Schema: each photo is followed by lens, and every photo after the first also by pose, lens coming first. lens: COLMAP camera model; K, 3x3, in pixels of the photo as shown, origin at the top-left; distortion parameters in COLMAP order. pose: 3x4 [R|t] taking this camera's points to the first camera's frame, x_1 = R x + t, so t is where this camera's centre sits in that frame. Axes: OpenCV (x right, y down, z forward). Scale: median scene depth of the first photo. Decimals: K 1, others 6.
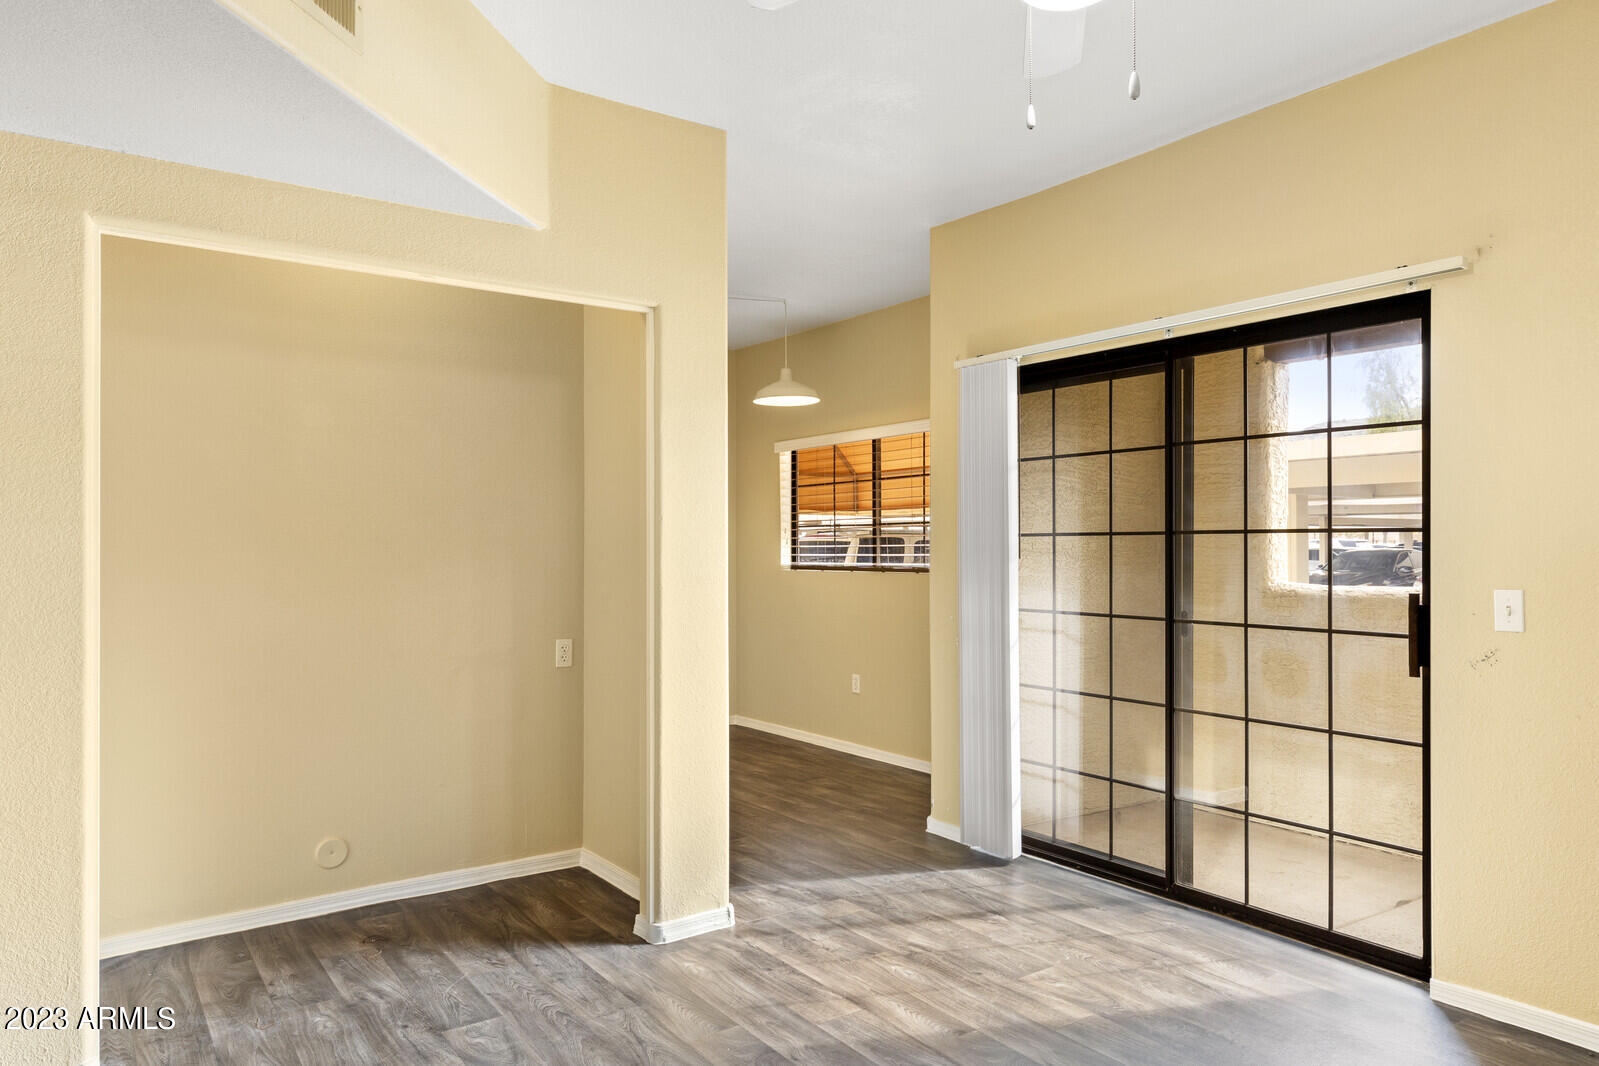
lens RADIAL K [[1055.1, 0, 797.7], [0, 1055.1, 537.8], [0, 0, 1]] dist [0.018069, -0.005337]
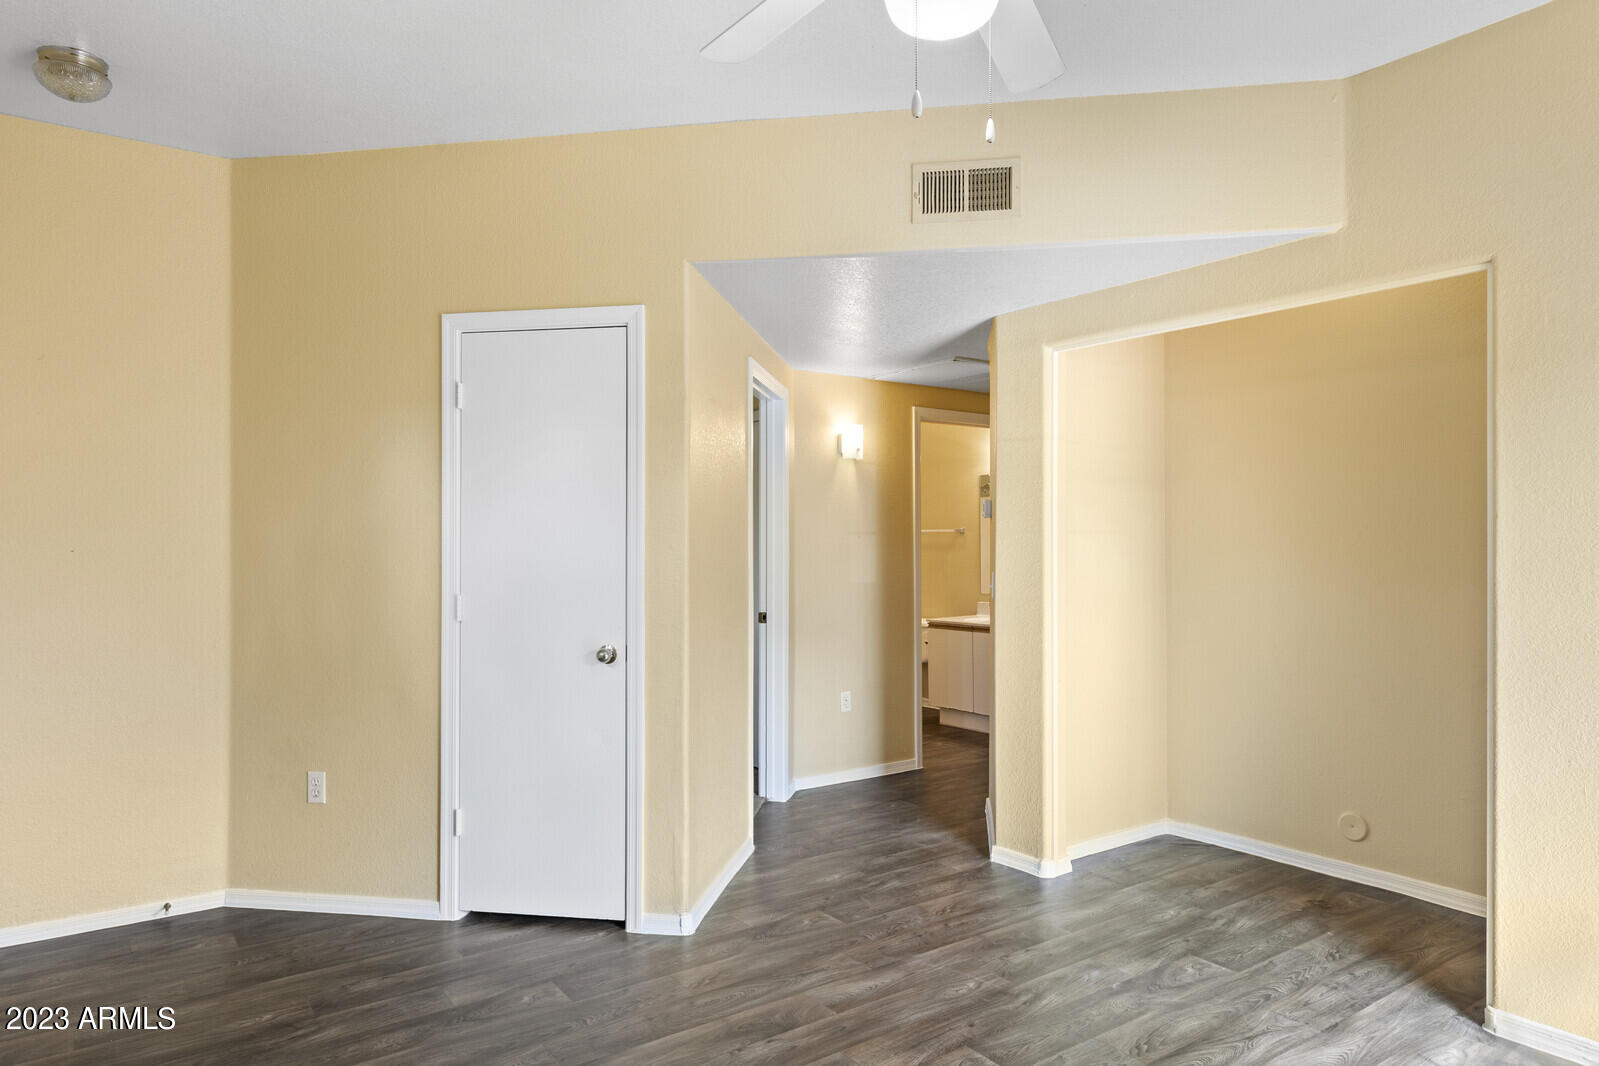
lens RADIAL K [[1014.1, 0, 797.7], [0, 1014.1, 535.9], [0, 0, 1]] dist [0.011260, 0.003740]
pose [[-0.003334, -0.006397, -0.999974, 0.793588], [0.005633, 0.999964, -0.006415, -0.001152], [0.999979, -0.005654, -0.003298, 0.548310]]
